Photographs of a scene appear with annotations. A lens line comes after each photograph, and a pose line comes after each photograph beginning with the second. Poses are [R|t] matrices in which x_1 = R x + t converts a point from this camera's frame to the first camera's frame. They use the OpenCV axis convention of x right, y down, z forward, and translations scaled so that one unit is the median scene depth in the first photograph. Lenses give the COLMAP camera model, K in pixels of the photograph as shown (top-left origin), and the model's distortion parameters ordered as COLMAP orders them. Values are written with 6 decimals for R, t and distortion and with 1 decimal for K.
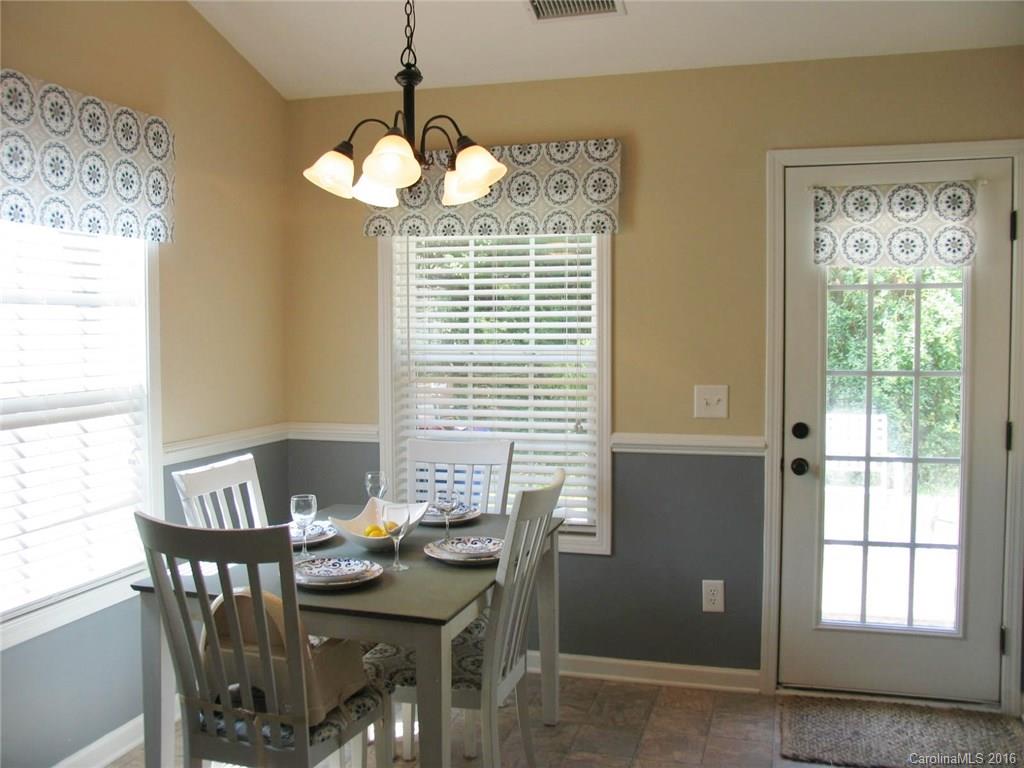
lens RADIAL K [[929.0, 0, 513.5], [0, 929.0, 380.7], [0, 0, 1]] dist [-0.083227, 0.000000]
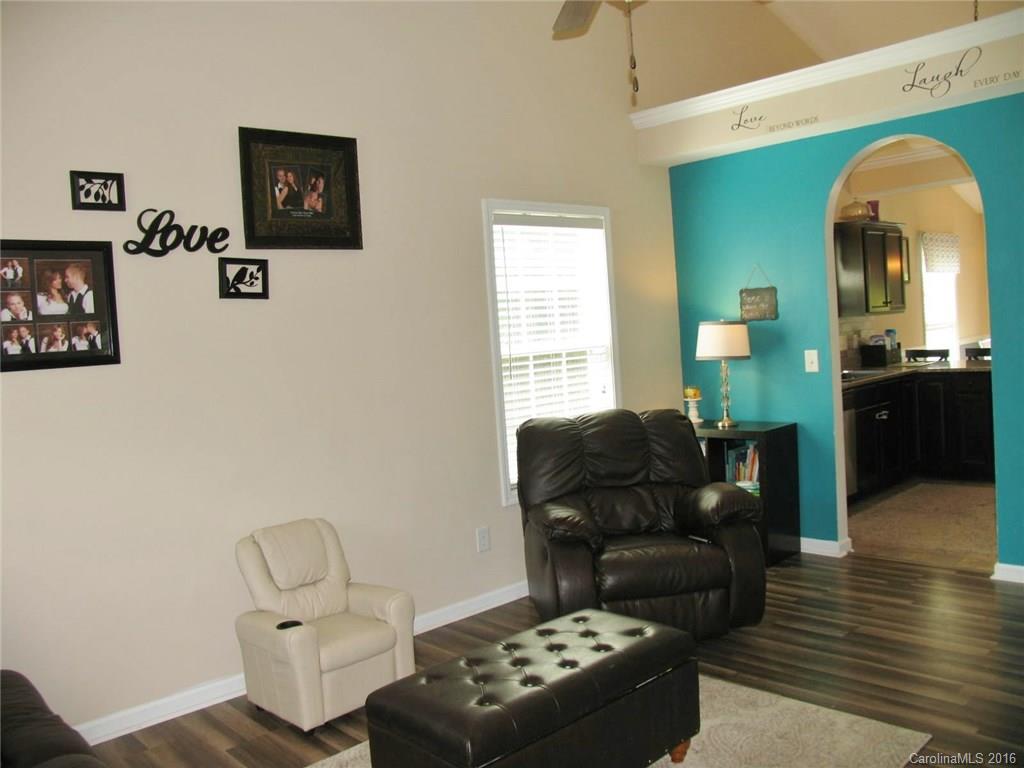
lens RADIAL K [[861.9, 0, 511.5], [0, 861.9, 379.7], [0, 0, 1]] dist [-0.166909, 0.130767]
pose [[0.863801, -0.028829, -0.503007, -0.266560], [0.038700, 0.999209, 0.009190, 0.118360], [0.502344, -0.027405, 0.864233, -2.068972]]
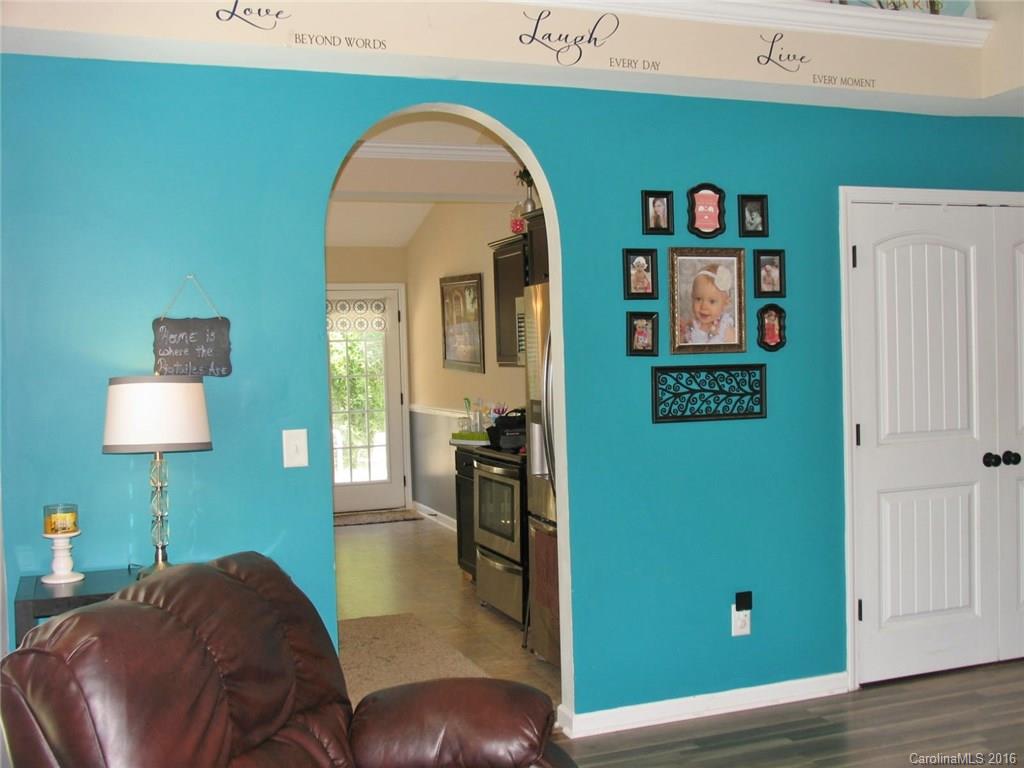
lens RADIAL K [[1119.7, 0, 512.5], [0, 1119.7, 383.2], [0, 0, 1]] dist [-0.010380, 0.000000]
pose [[0.798115, -0.035472, 0.601460, -1.032932], [0.058620, 0.998101, -0.018922, 0.089306], [-0.599646, 0.050360, 0.798679, -1.603905]]
